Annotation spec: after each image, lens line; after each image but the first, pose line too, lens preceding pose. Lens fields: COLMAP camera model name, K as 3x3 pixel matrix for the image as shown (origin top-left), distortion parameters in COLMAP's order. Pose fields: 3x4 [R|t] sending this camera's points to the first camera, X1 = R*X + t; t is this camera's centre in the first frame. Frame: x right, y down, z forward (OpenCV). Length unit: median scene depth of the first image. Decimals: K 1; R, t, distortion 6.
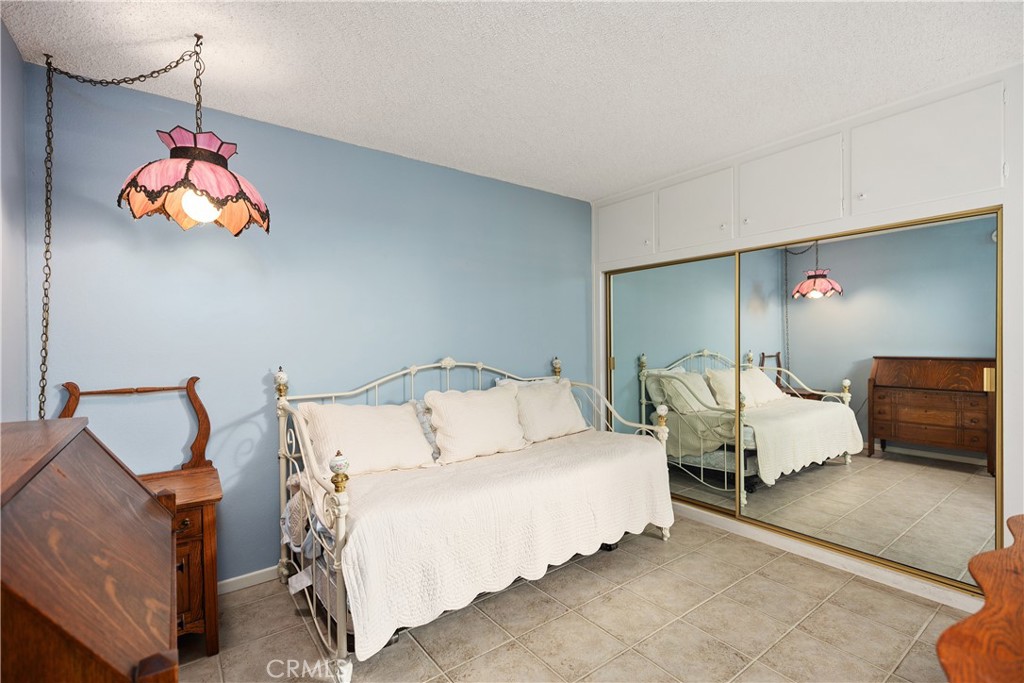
lens RADIAL K [[464.5, 0, 506.2], [0, 464.5, 337.2], [0, 0, 1]] dist [0.000800, 0.000109]
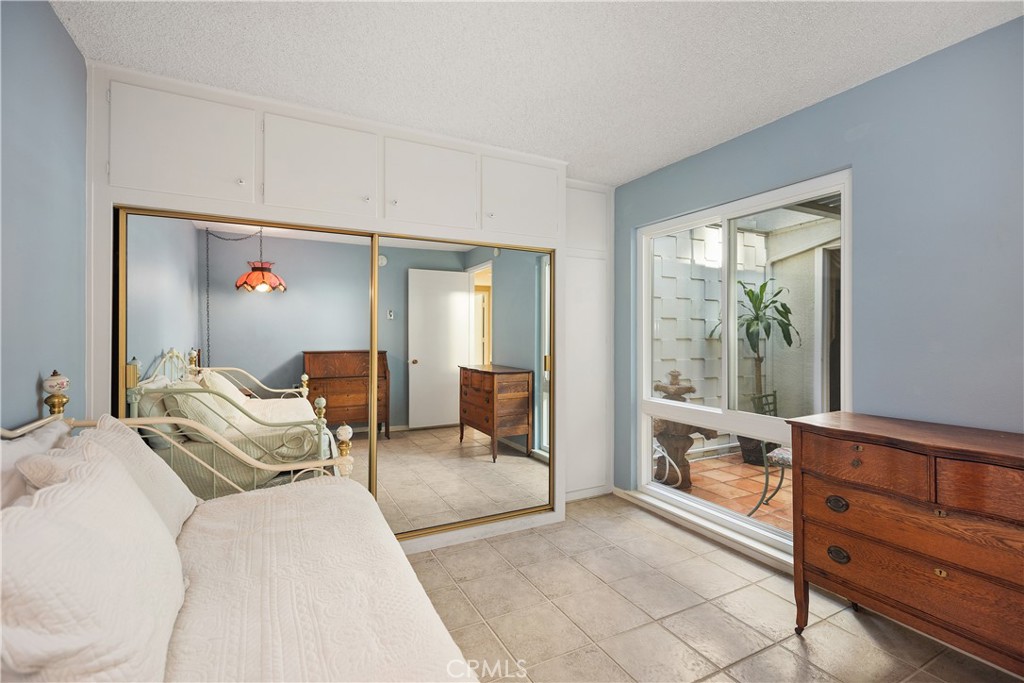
lens RADIAL K [[461.7, 0, 508.8], [0, 461.7, 331.4], [0, 0, 1]] dist [0.002982, -0.000006]
pose [[0.162306, 0.013963, 0.986642, -0.202231], [-0.012410, 0.999850, -0.012108, 0.002280], [-0.986662, -0.010279, 0.162455, 0.391580]]
